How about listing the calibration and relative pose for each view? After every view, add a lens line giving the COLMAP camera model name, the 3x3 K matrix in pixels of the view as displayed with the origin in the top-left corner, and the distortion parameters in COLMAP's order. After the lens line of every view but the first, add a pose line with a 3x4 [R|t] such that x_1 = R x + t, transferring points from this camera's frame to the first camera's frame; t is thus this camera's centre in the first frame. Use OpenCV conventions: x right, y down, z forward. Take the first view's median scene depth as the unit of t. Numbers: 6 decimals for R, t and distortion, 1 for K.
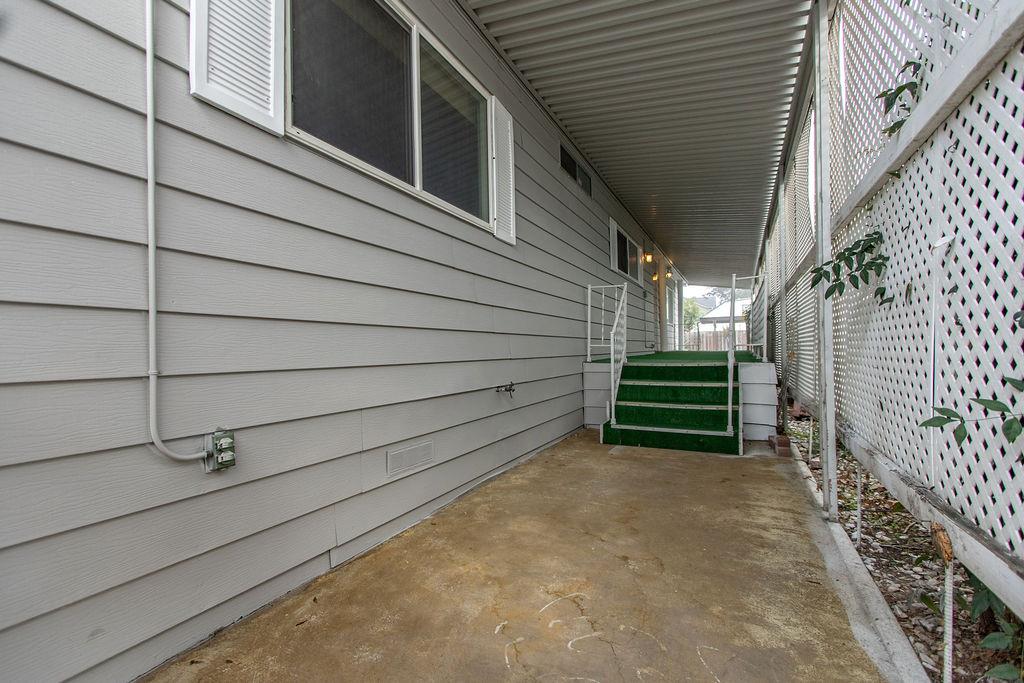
lens RADIAL K [[487.0, 0, 508.9], [0, 487.0, 344.3], [0, 0, 1]] dist [0.017371, -0.011418]
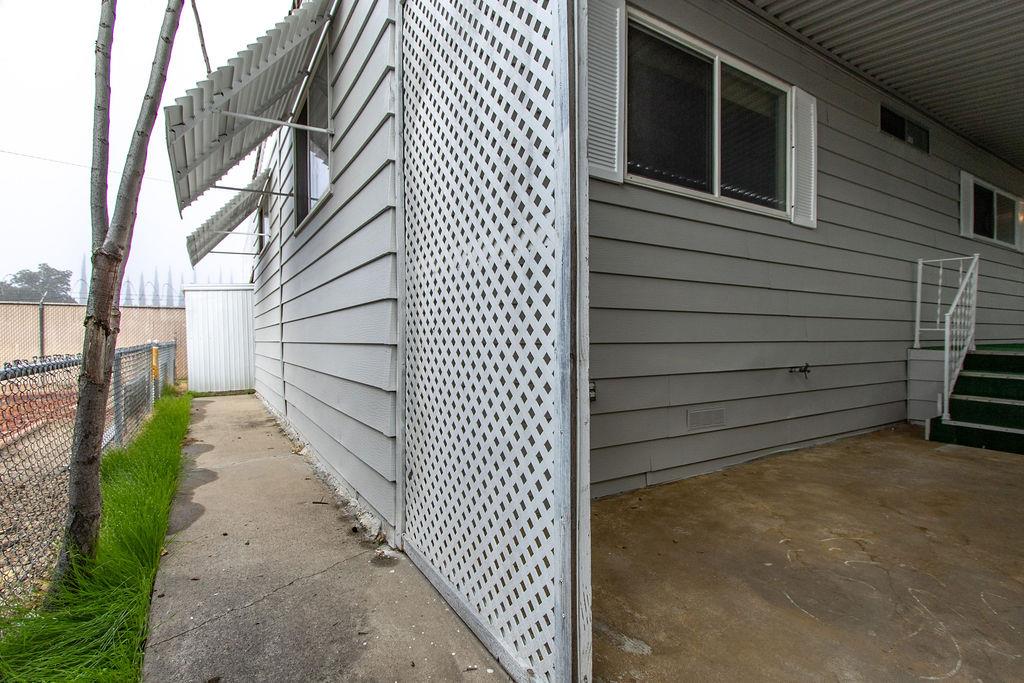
lens RADIAL K [[487.0, 0, 508.9], [0, 487.0, 344.3], [0, 0, 1]] dist [0.017371, -0.011418]
pose [[0.848786, 0.022719, -0.528249, 0.019040], [-0.004908, 0.999372, 0.035094, 0.004056], [0.528714, -0.027195, 0.848364, -0.248608]]
